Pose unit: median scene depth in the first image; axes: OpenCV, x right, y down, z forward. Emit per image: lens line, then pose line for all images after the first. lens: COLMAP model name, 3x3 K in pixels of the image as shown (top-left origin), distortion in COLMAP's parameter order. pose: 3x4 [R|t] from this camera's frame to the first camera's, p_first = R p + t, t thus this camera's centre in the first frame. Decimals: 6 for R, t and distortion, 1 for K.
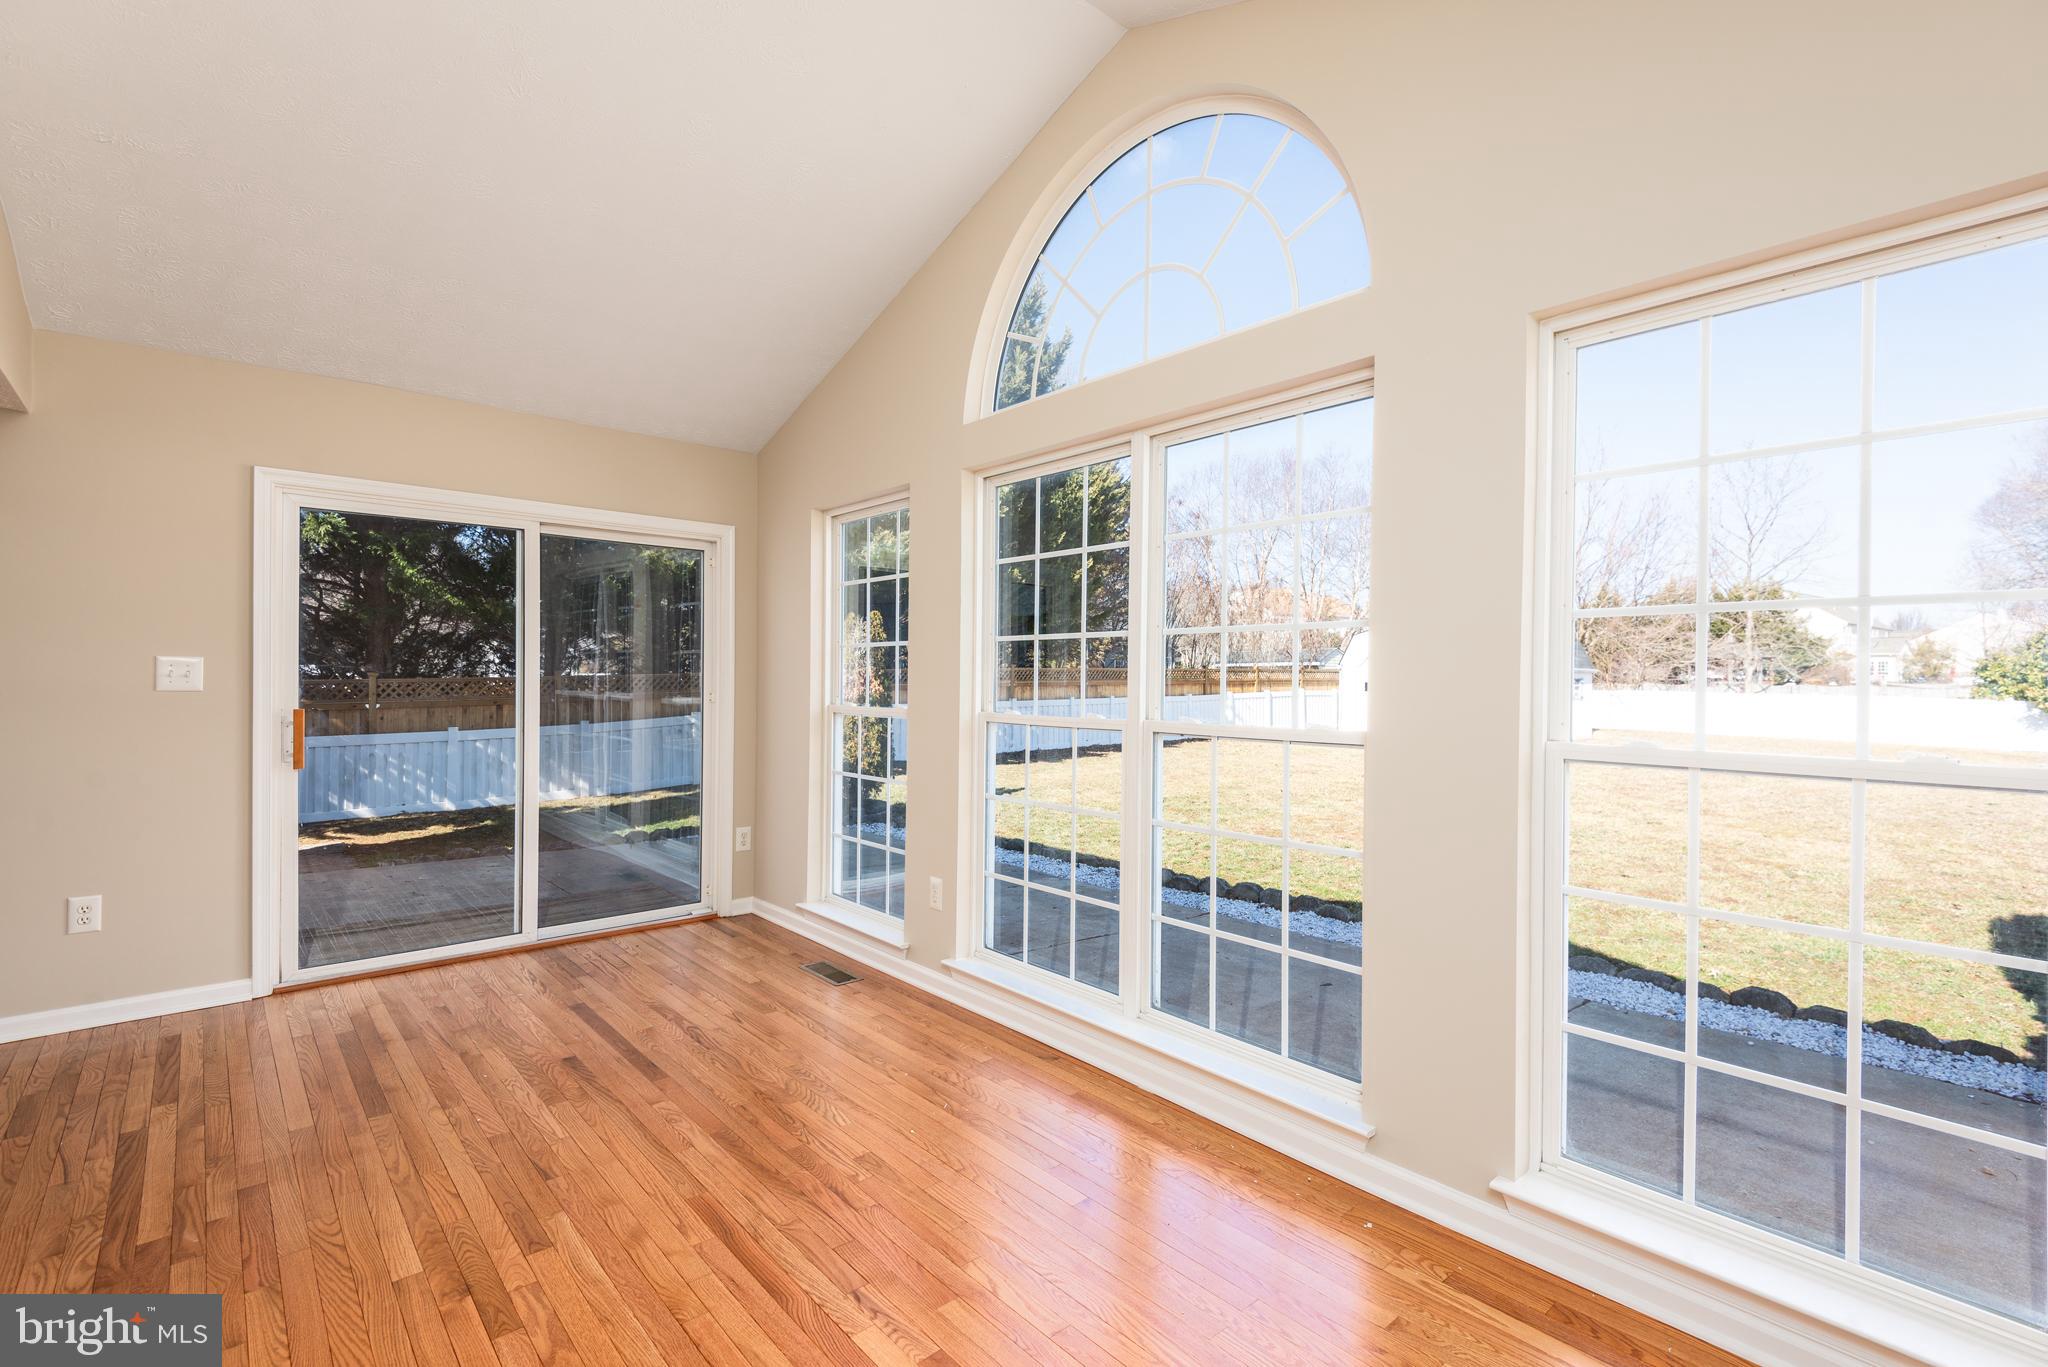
lens RADIAL K [[922.3, 0, 1011.3], [0, 922.3, 649.5], [0, 0, 1]] dist [0.011621, -0.001352]
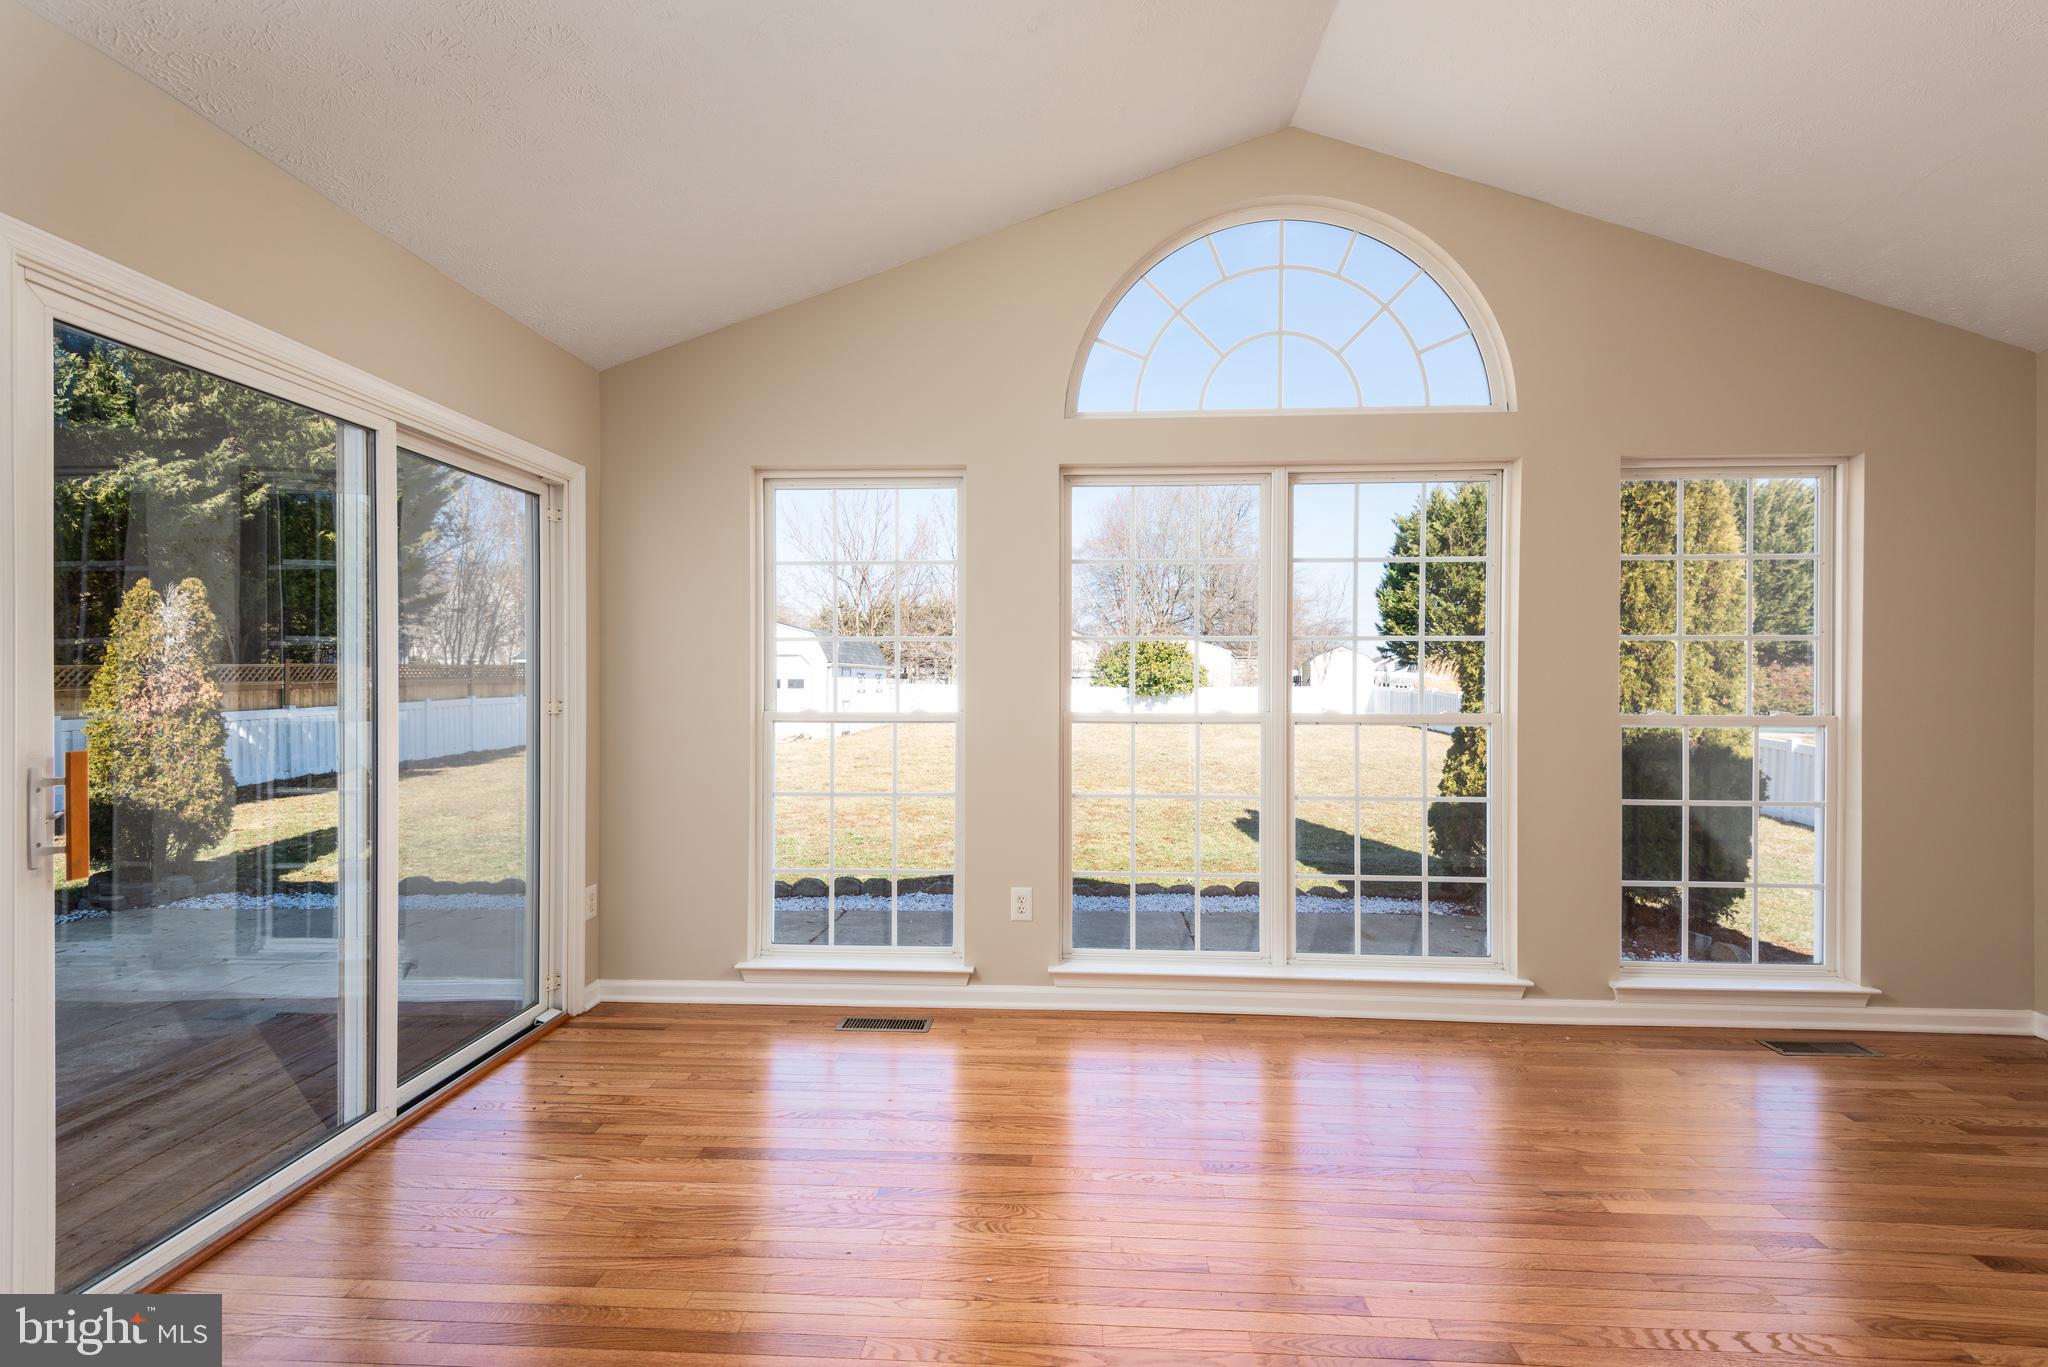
lens RADIAL K [[922.3, 0, 1017.8], [0, 922.3, 677.2], [0, 0, 1]] dist [0.011621, -0.001352]
pose [[0.703366, -0.004601, 0.710813, -0.757067], [-0.019385, 0.999483, 0.025652, 0.001879], [-0.710563, -0.031822, 0.702914, 0.332433]]
